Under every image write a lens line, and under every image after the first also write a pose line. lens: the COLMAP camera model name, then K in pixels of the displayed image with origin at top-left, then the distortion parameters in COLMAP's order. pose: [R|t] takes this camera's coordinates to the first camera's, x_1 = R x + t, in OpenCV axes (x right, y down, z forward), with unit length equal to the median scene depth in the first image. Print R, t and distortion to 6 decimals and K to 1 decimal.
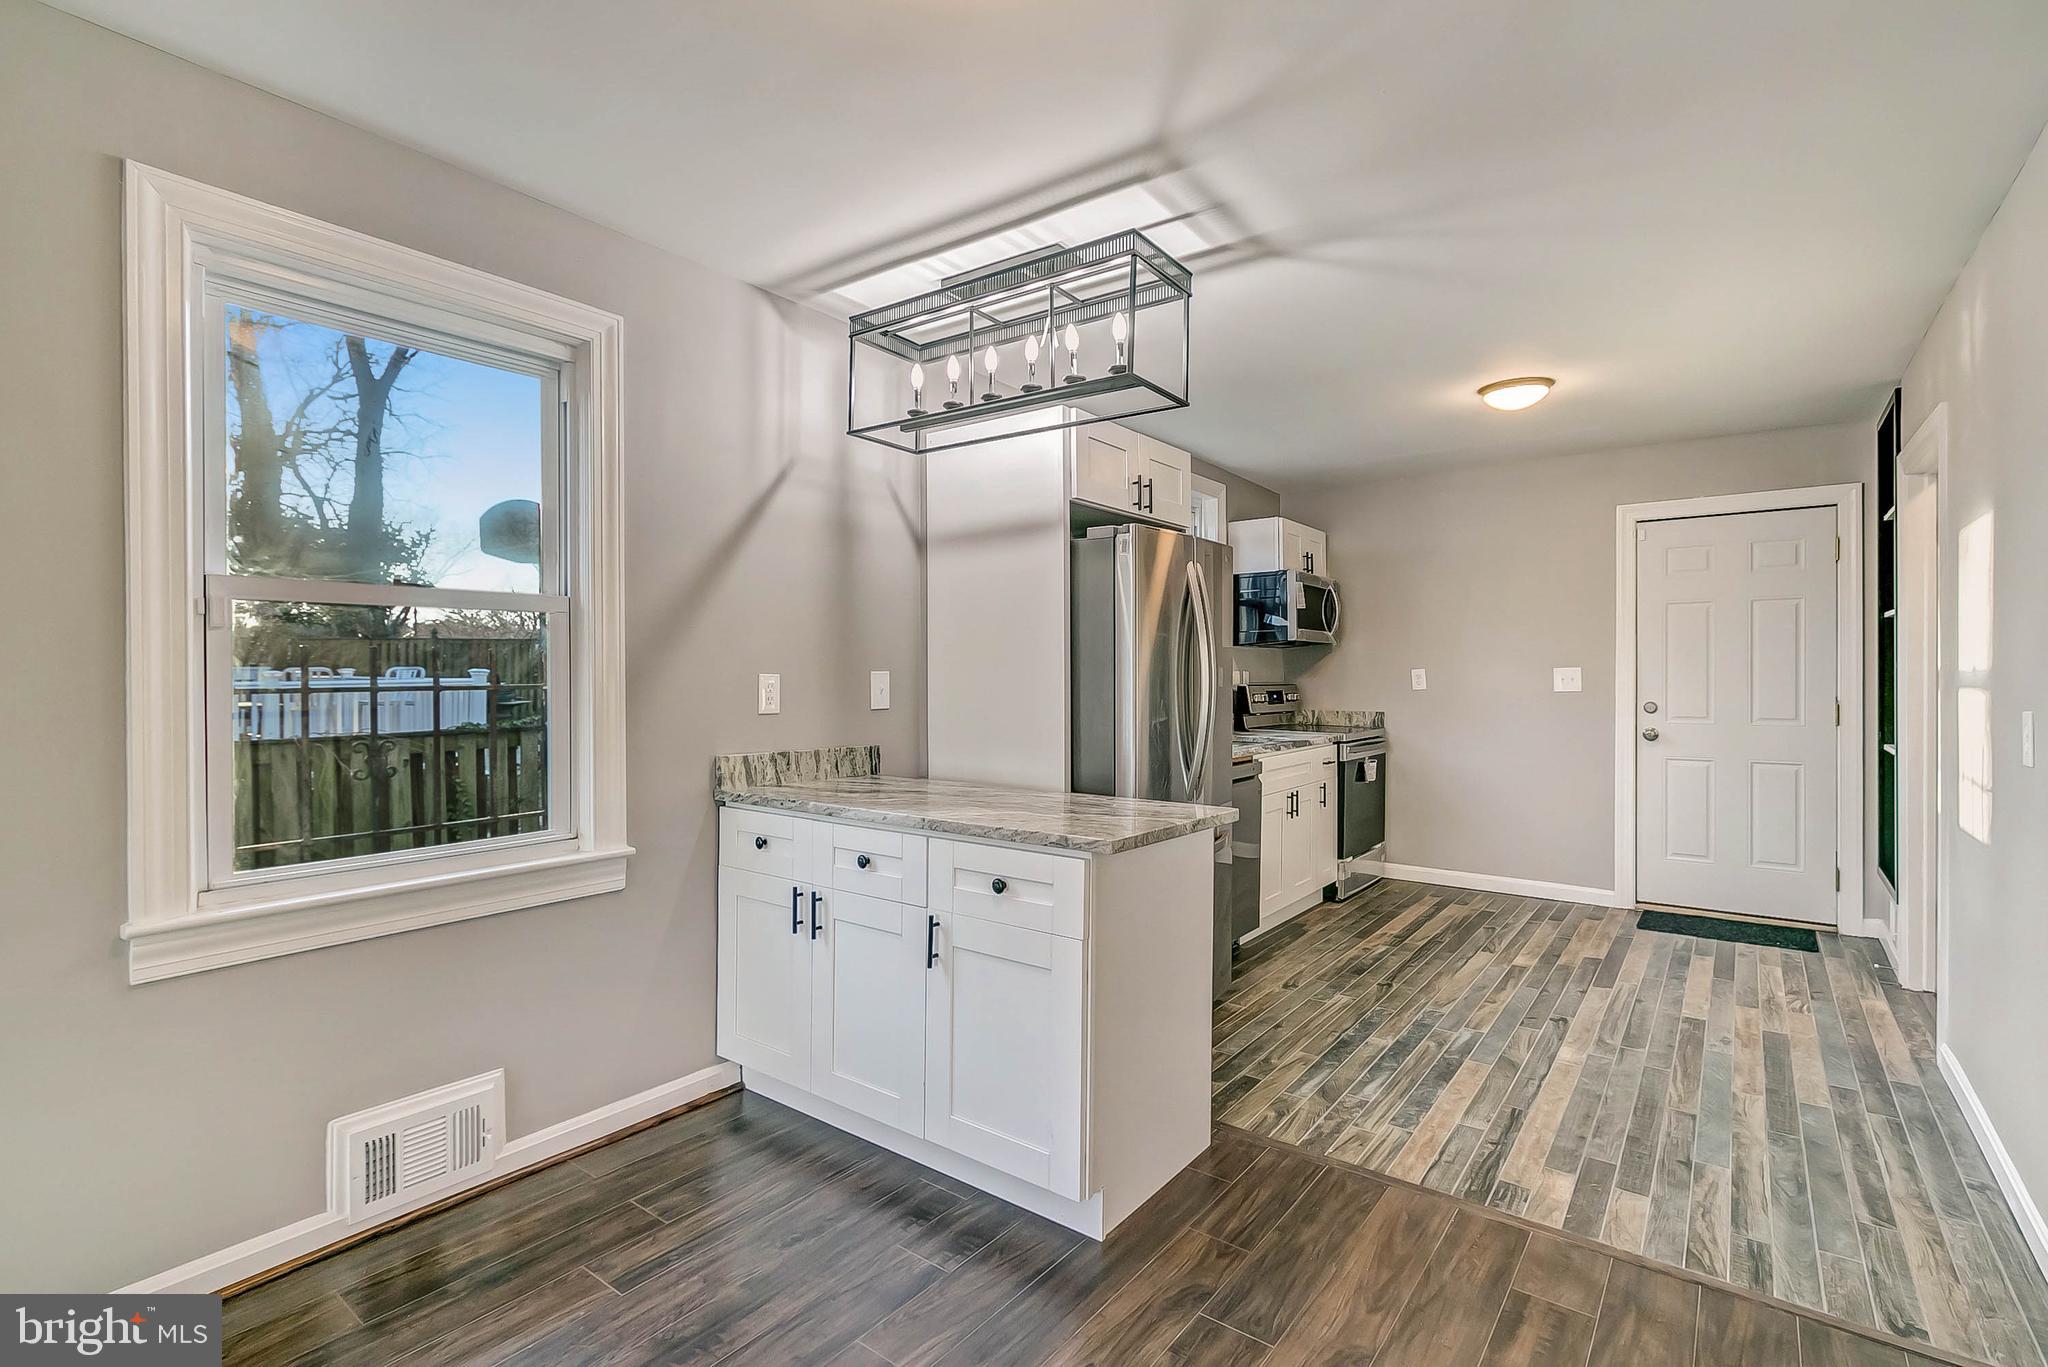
lens RADIAL K [[947.1, 0, 1021.4], [0, 947.1, 677.9], [0, 0, 1]] dist [0.000684, -0.000751]
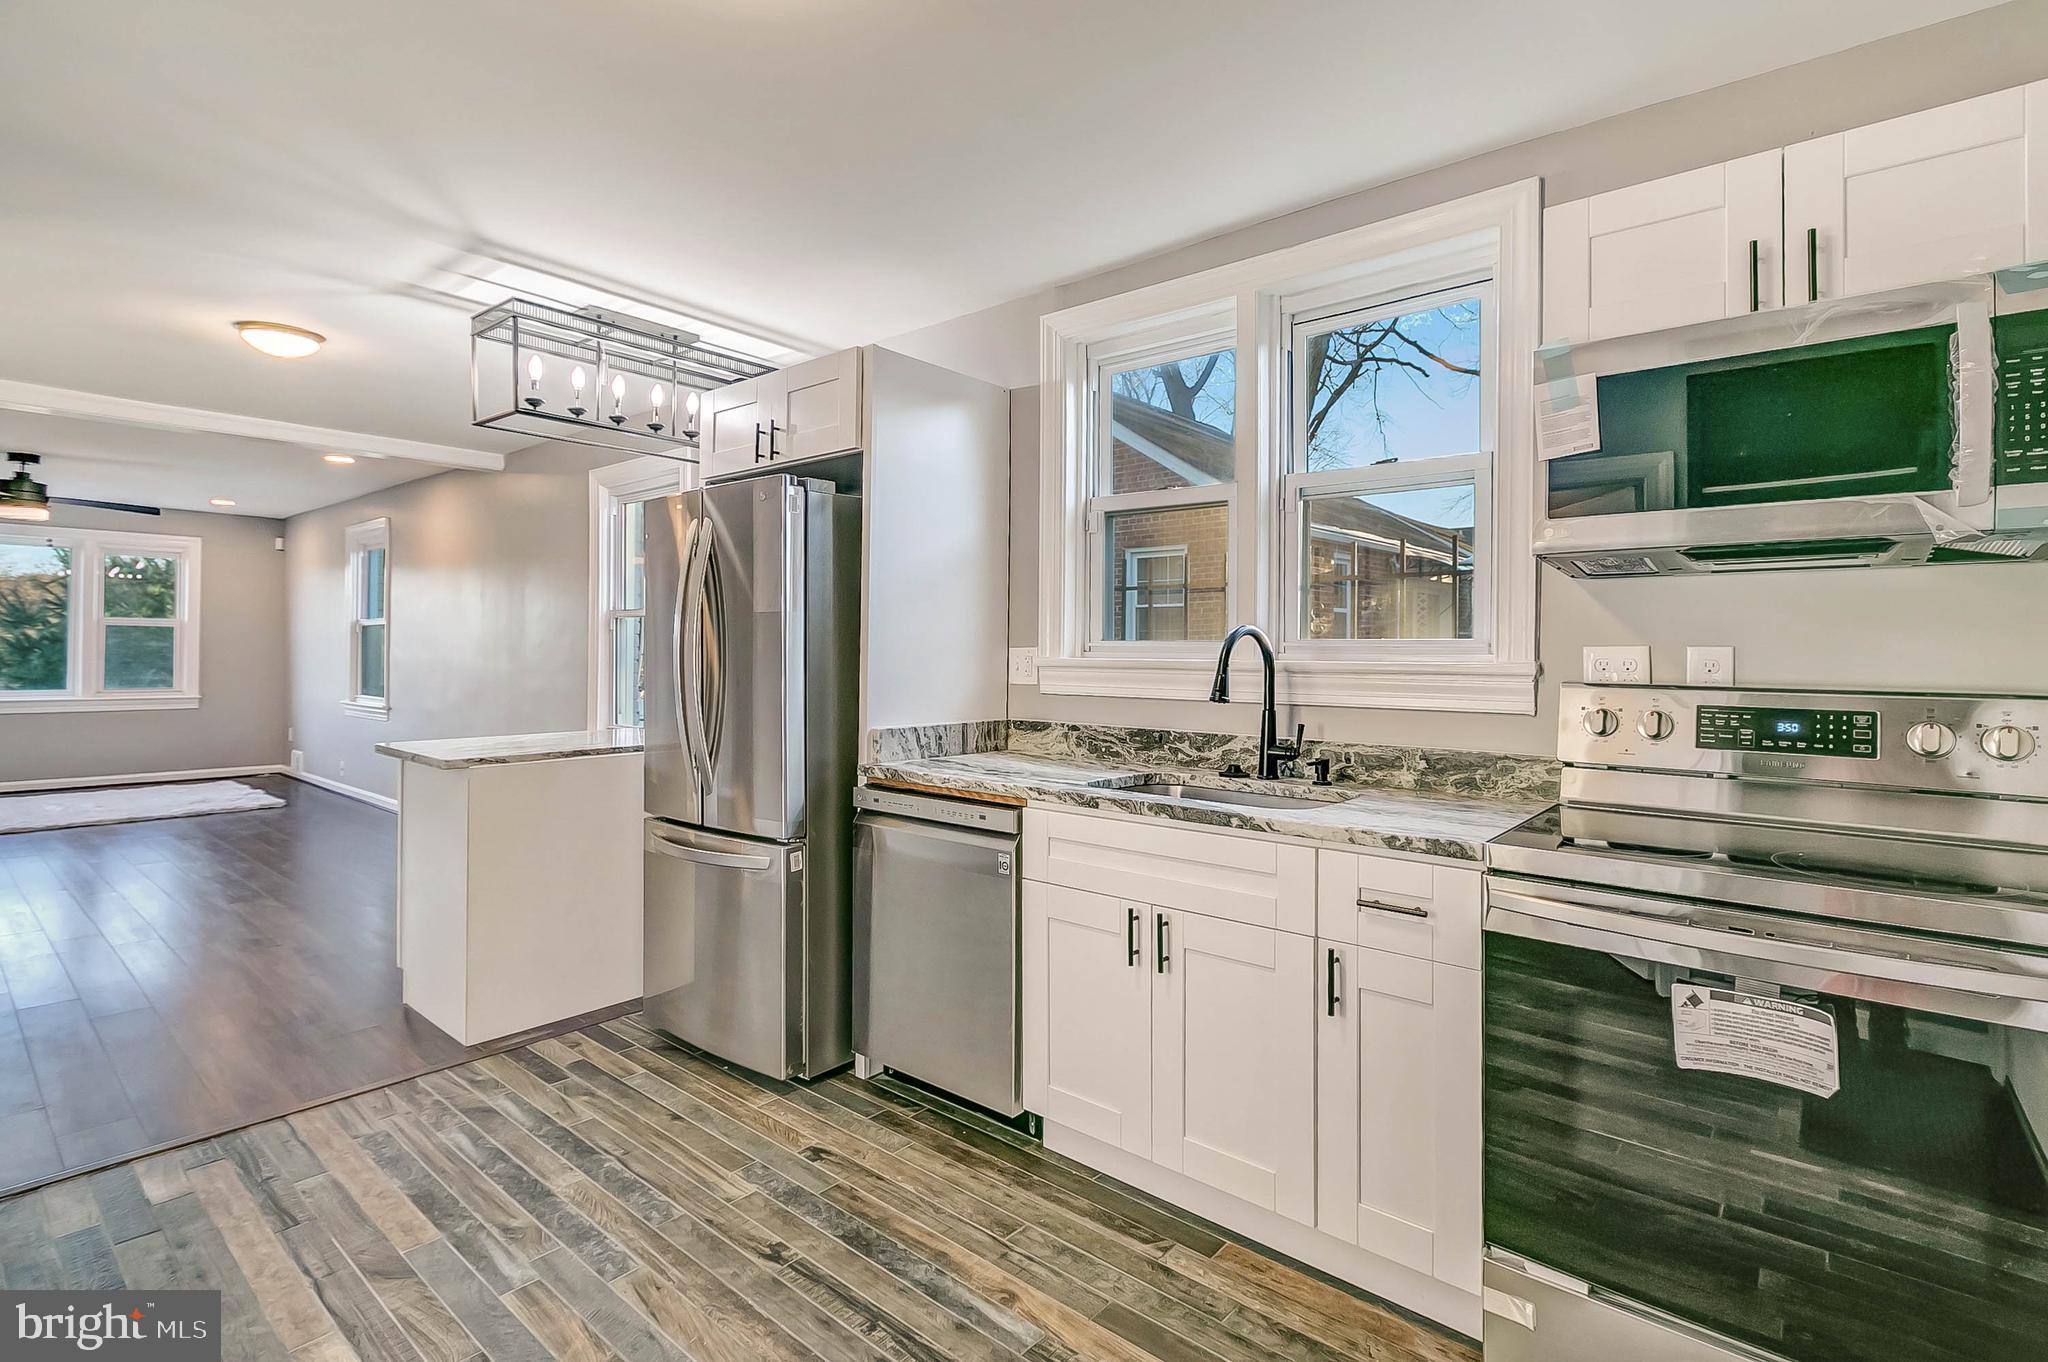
lens RADIAL K [[977.8, 0, 1022.8], [0, 977.8, 650.2], [0, 0, 1]] dist [0.002415, -0.000178]
pose [[-0.060533, -0.003199, -0.998161, 1.100596], [-0.013137, 0.999911, -0.002407, -0.003887], [0.998080, 0.012967, -0.060570, 1.409318]]
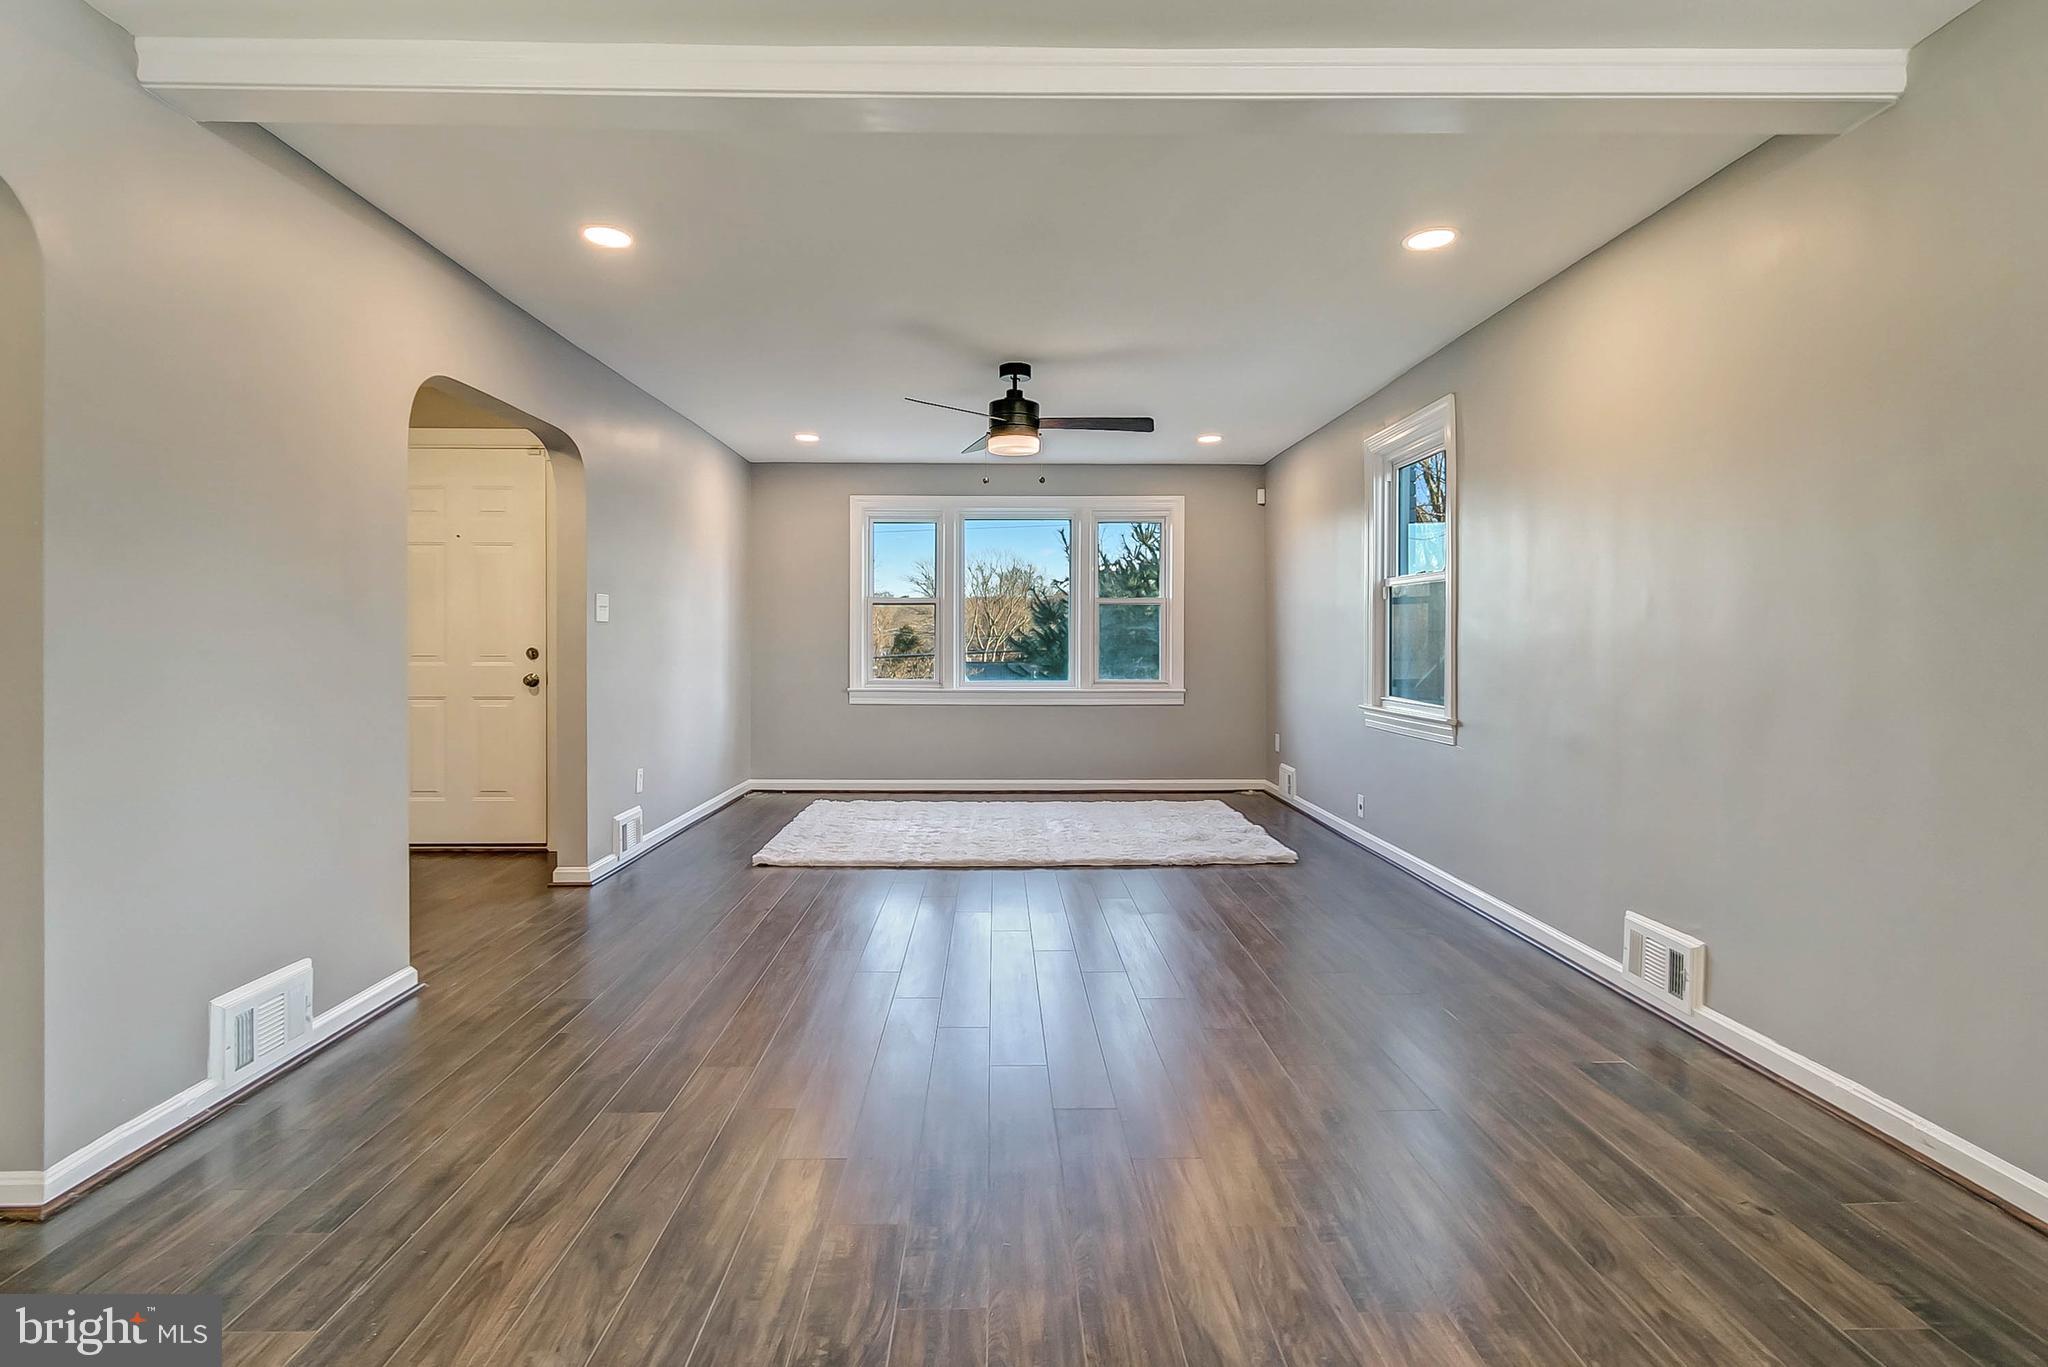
lens RADIAL K [[960.8, 0, 1002.1], [0, 960.8, 649.4], [0, 0, 1]] dist [-0.000891, -0.000432]
pose [[-0.792655, 0.006053, -0.609640, 0.152631], [-0.000770, 0.999940, 0.010929, 0.032609], [0.609669, 0.009133, -0.792603, 0.412192]]
